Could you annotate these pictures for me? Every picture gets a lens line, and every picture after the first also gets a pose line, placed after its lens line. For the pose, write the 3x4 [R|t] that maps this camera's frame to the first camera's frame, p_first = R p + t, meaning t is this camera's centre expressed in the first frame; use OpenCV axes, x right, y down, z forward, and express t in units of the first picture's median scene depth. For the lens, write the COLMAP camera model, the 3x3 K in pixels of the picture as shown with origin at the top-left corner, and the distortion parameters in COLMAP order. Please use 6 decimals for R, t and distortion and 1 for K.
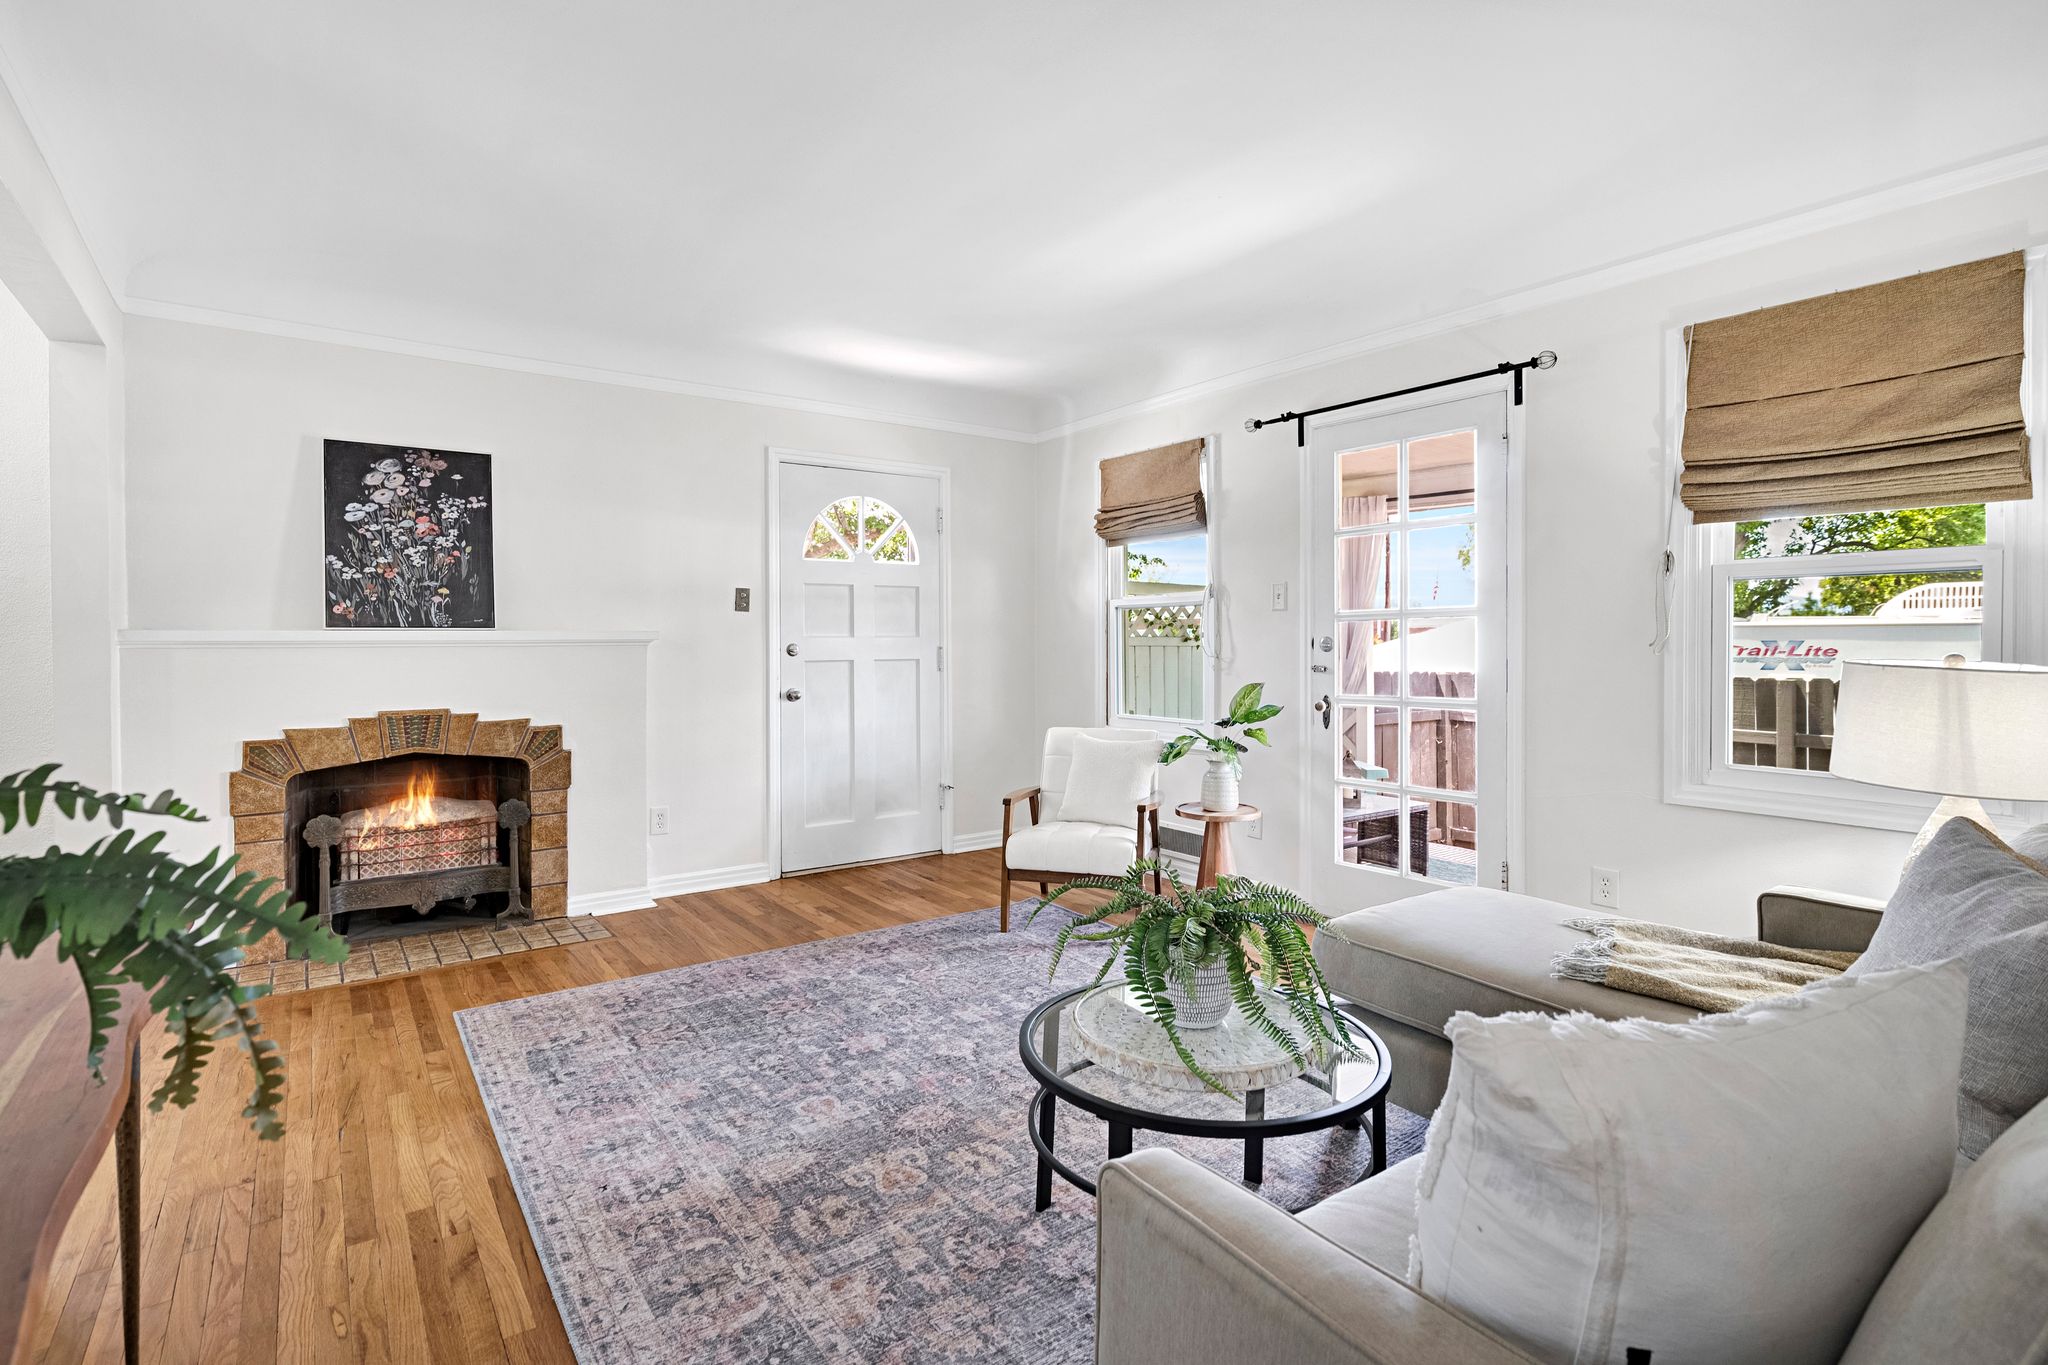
lens RADIAL K [[979.9, 0, 1022.7], [0, 979.9, 662.0], [0, 0, 1]] dist [0.000602, 0.000066]
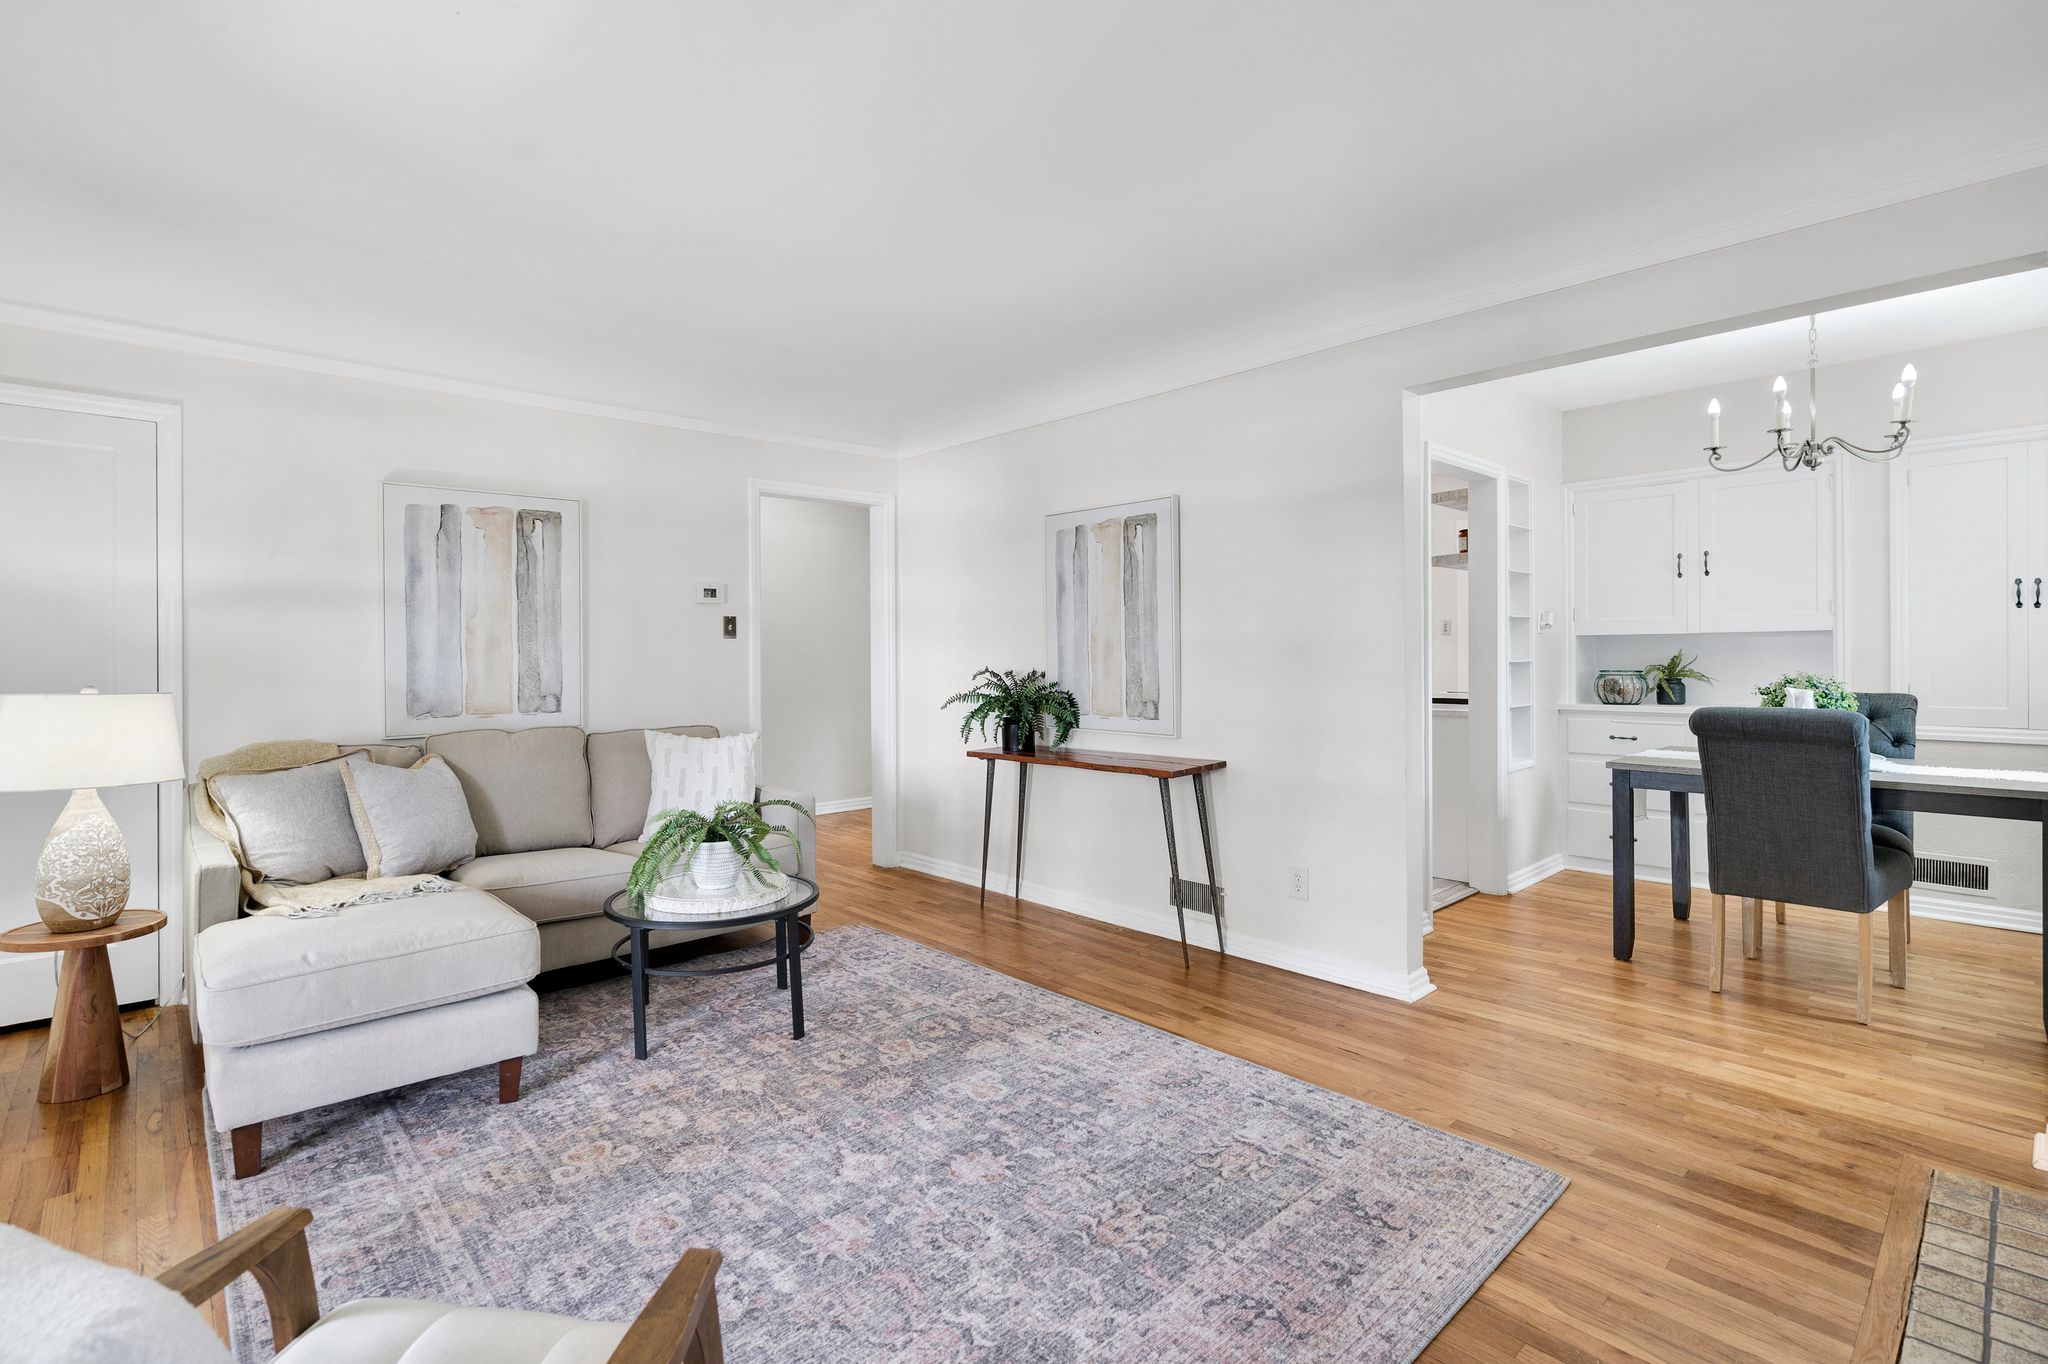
lens RADIAL K [[943.2, 0, 1022.7], [0, 943.2, 665.4], [0, 0, 1]] dist [-0.000671, -0.000154]
pose [[-0.991981, 0.009817, -0.126006, -0.115528], [0.005749, 0.999452, 0.032609, -0.056949], [0.126257, 0.031623, -0.991493, 1.971916]]
